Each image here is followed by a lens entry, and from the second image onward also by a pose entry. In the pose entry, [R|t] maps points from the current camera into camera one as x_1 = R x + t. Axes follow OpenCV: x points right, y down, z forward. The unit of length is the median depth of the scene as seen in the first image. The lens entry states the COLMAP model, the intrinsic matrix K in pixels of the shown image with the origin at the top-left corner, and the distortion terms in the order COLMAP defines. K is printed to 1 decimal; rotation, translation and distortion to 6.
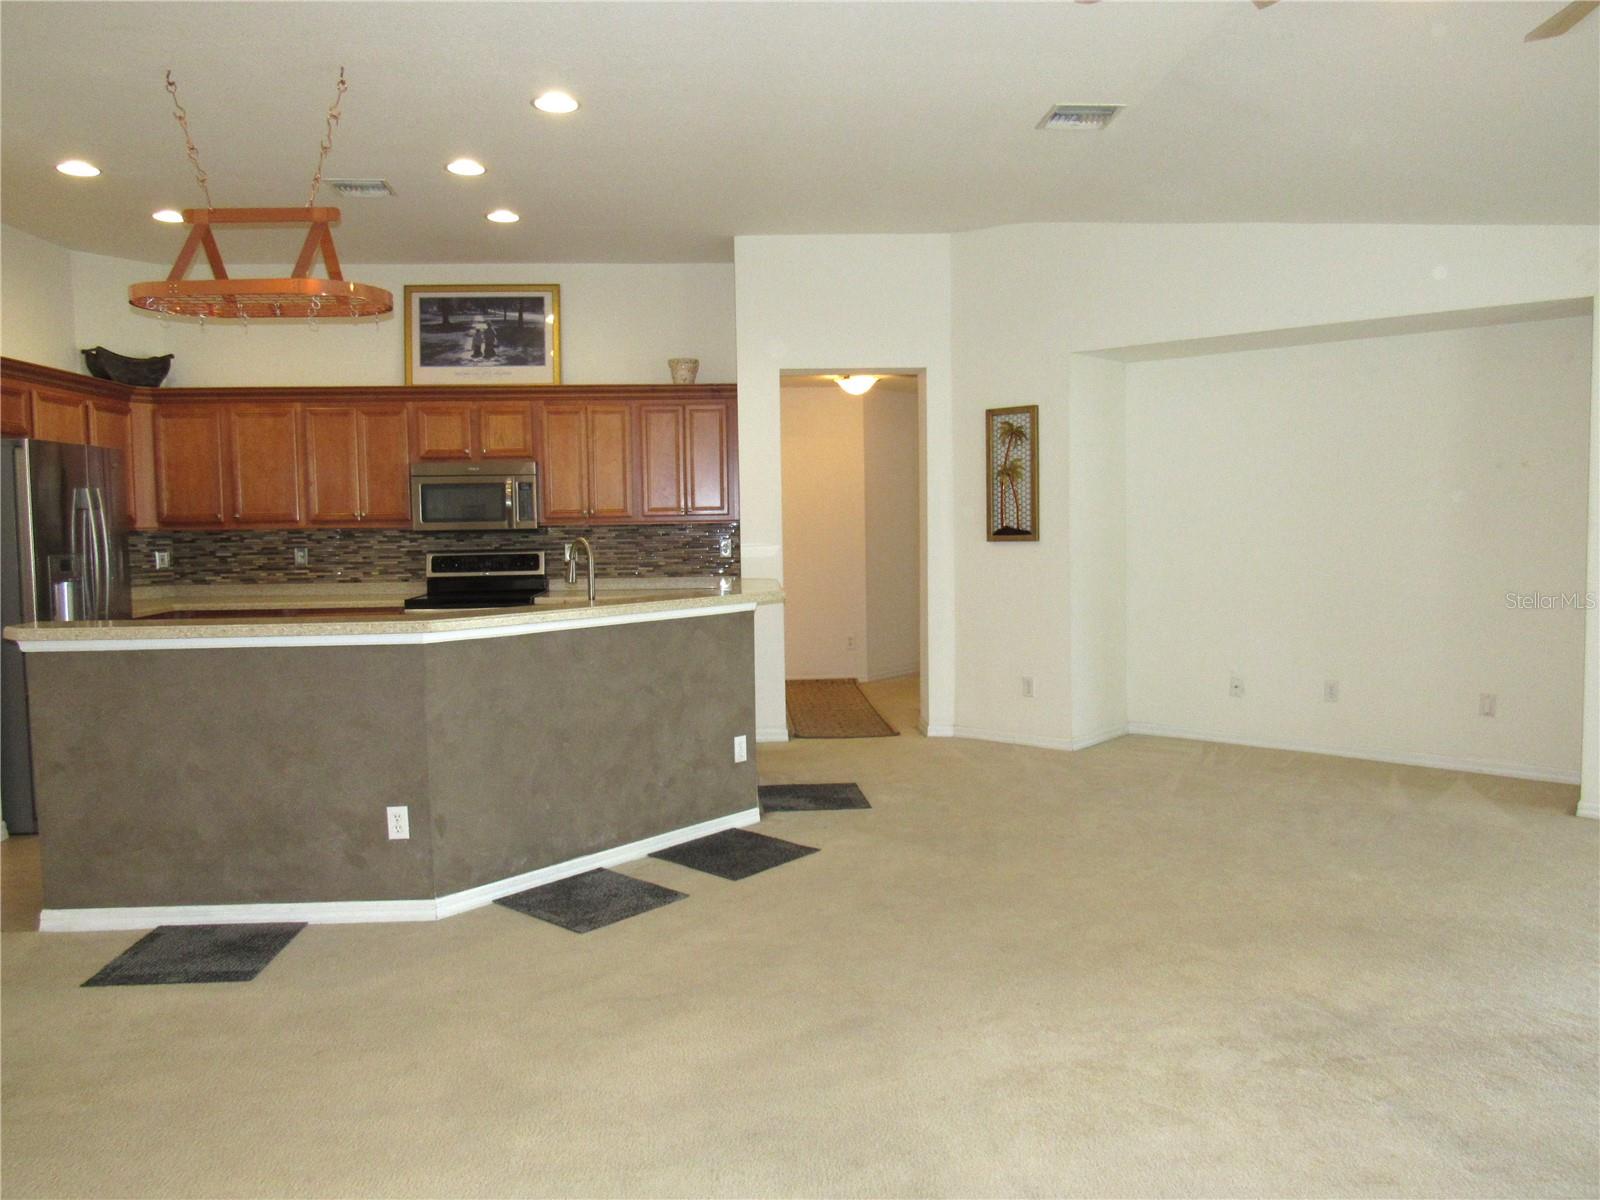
lens RADIAL K [[1163.0, 0, 800.0], [0, 1163.0, 600.0], [0, 0, 1]] dist [-0.025433, 0.002872]
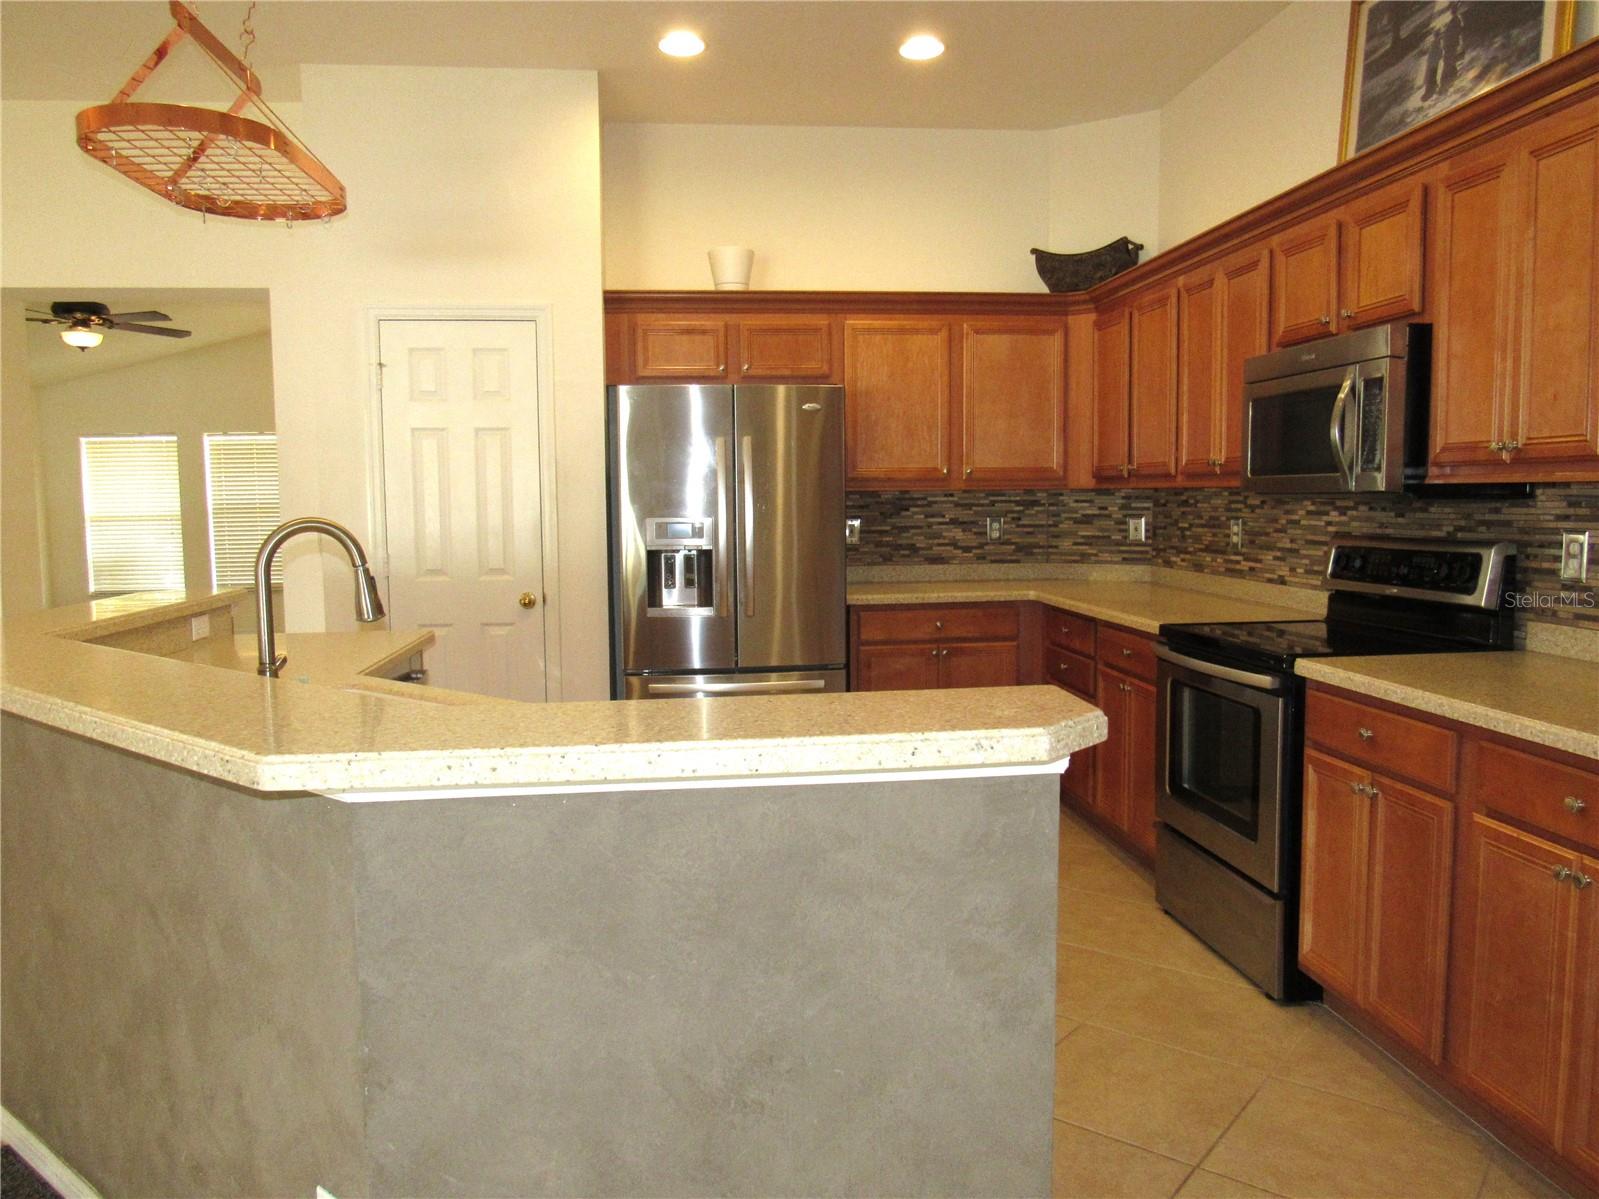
lens RADIAL K [[1162.3, 0, 799.5], [0, 1162.3, 599.5], [0, 0, 1]] dist [-0.025433, 0.002872]
pose [[0.040043, 0.101535, -0.994026, 0.166487], [-0.057632, 0.993402, 0.099149, -0.051737], [0.997535, 0.053317, 0.045630, 0.773836]]
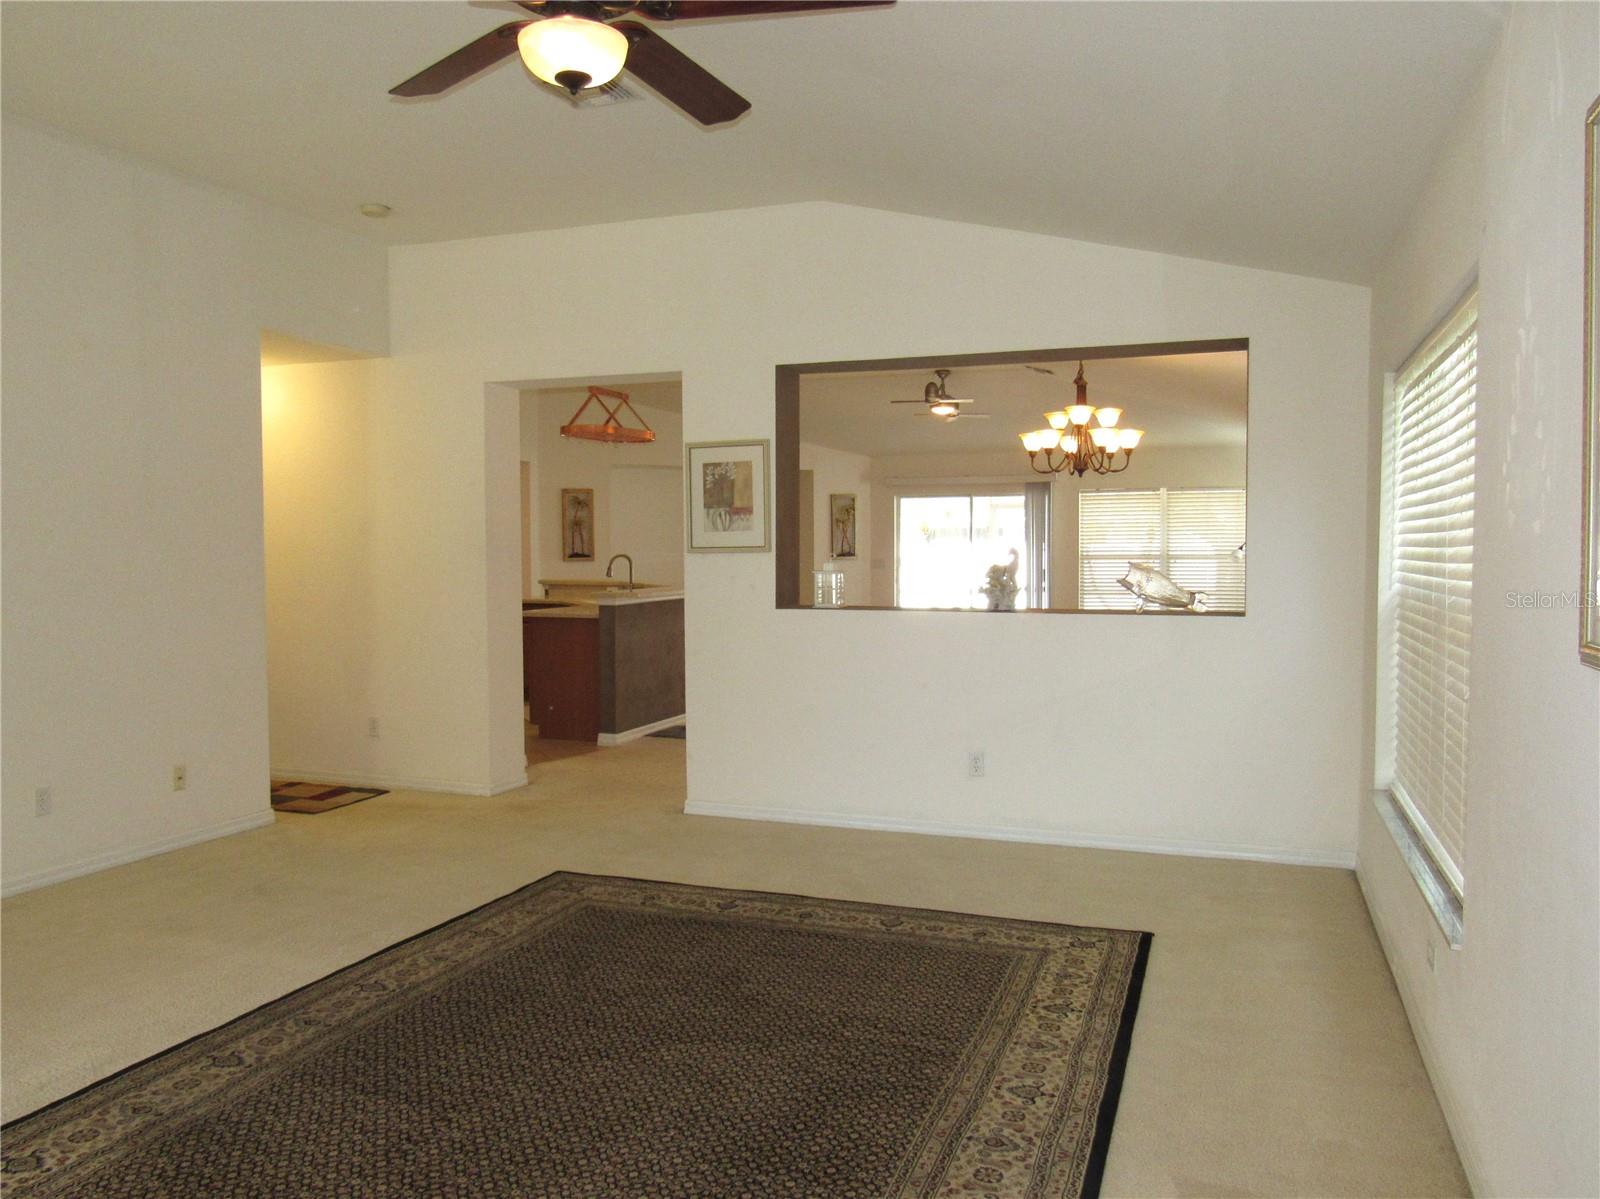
lens RADIAL K [[1183.8, 0, 800.0], [0, 1183.8, 599.5], [0, 0, 1]] dist [-0.024795, 0.010531]
pose [[0.411501, -0.023459, 0.911107, -1.289812], [0.057238, 0.998361, -0.000146, 0.028990], [-0.909610, 0.052210, 0.412169, -0.087172]]
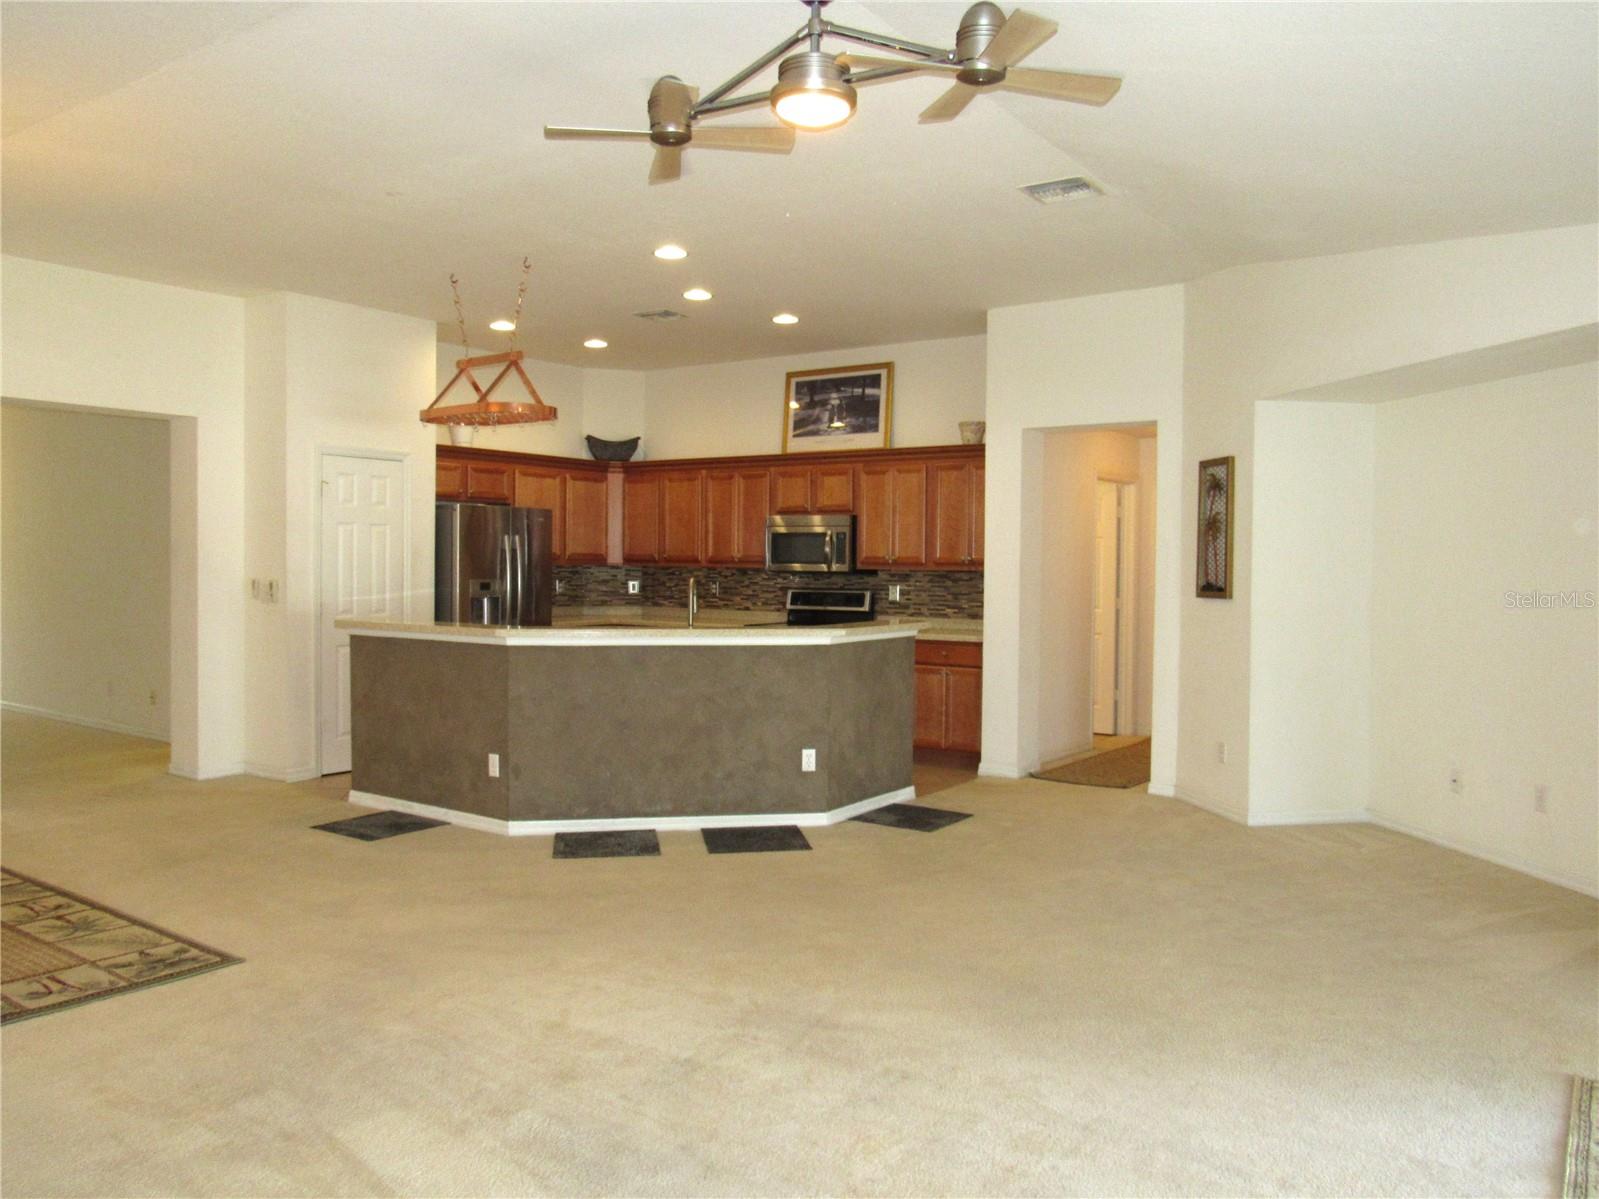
lens RADIAL K [[1201.2, 0, 799.5], [0, 1201.2, 599.5], [0, 0, 1]] dist [-0.033277, 0.001921]
pose [[0.778269, 0.040732, -0.626609, 0.495396], [-0.063848, 0.997855, -0.014437, -0.012350], [0.624677, 0.051243, 0.779200, 0.020881]]
